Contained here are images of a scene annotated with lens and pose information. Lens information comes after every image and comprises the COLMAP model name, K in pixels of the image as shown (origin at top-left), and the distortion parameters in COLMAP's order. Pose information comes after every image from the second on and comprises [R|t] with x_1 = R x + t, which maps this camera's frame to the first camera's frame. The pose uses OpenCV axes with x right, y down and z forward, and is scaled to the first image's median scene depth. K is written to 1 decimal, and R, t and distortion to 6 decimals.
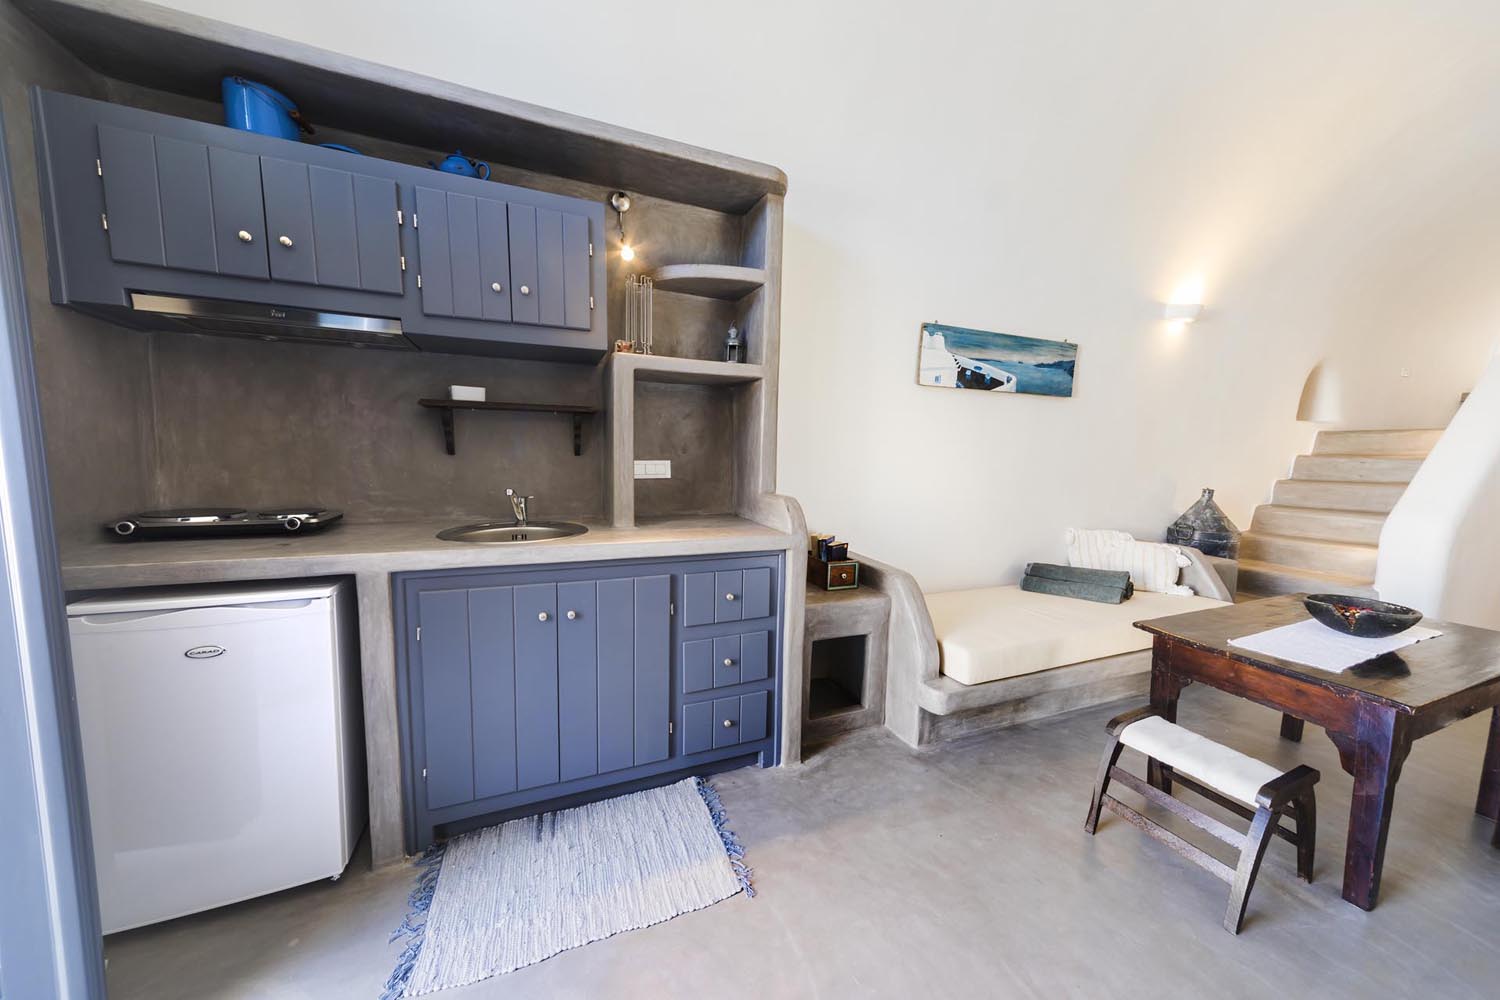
lens RADIAL K [[509.1, 0, 753.7], [0, 509.1, 502.9], [0, 0, 1]] dist [0.000250, 0.000007]
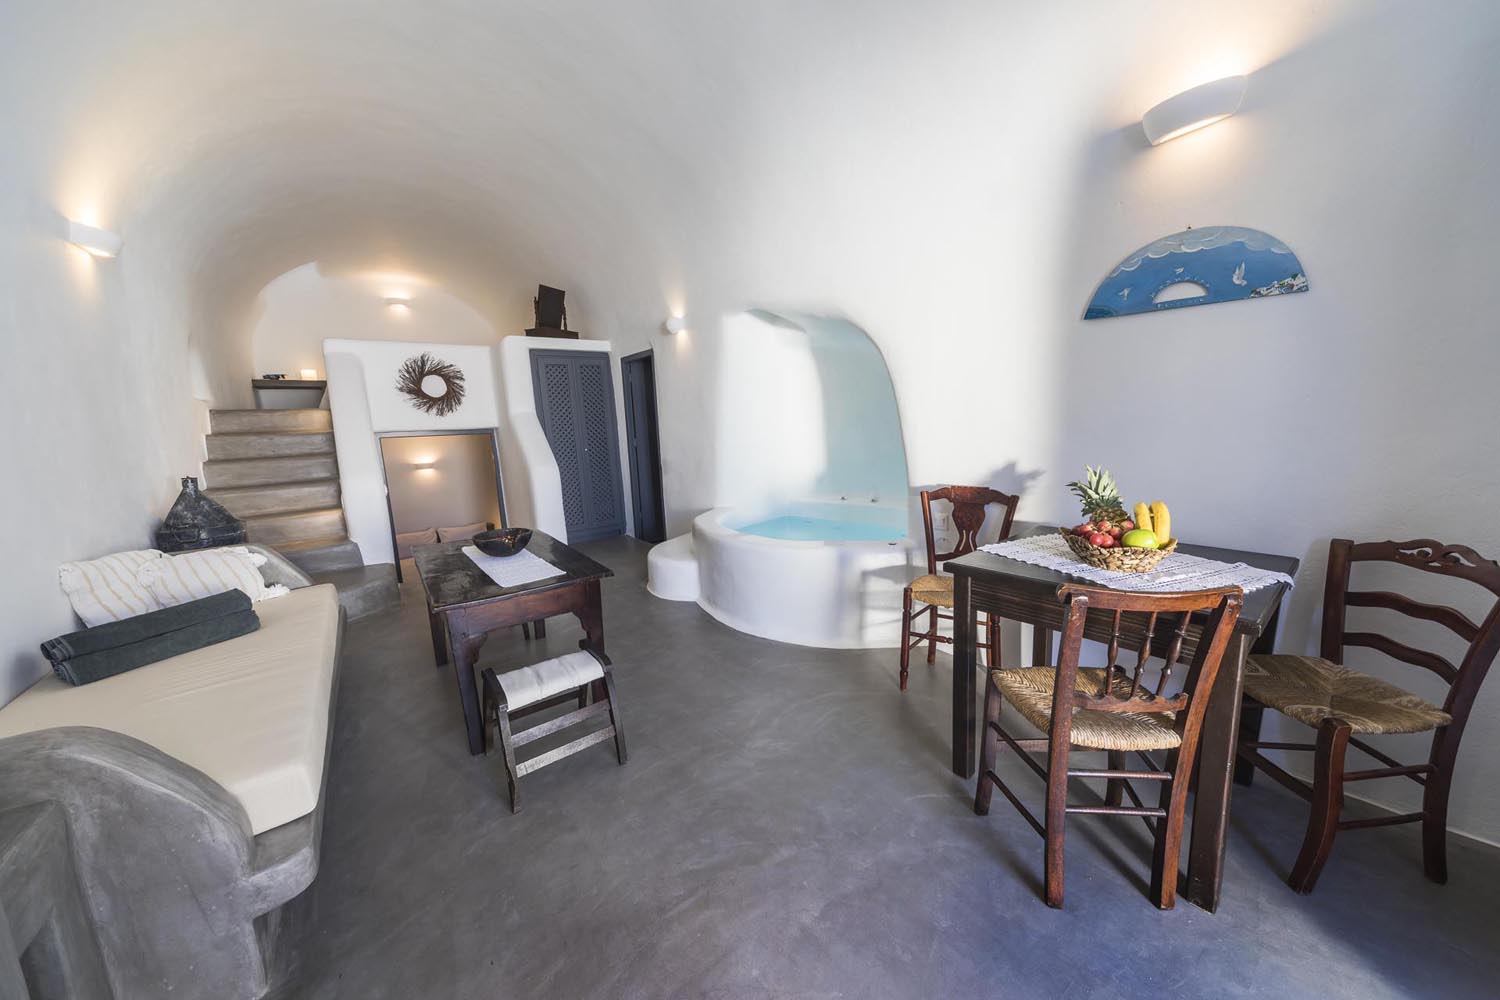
lens RADIAL K [[509.1, 0, 754.9], [0, 509.1, 505.3], [0, 0, 1]] dist [0.000250, 0.000007]
pose [[-0.267112, -0.164790, 0.949471, -0.230186], [0.125634, 0.970907, 0.203854, -0.057448], [-0.955441, 0.173738, -0.238638, 0.521896]]
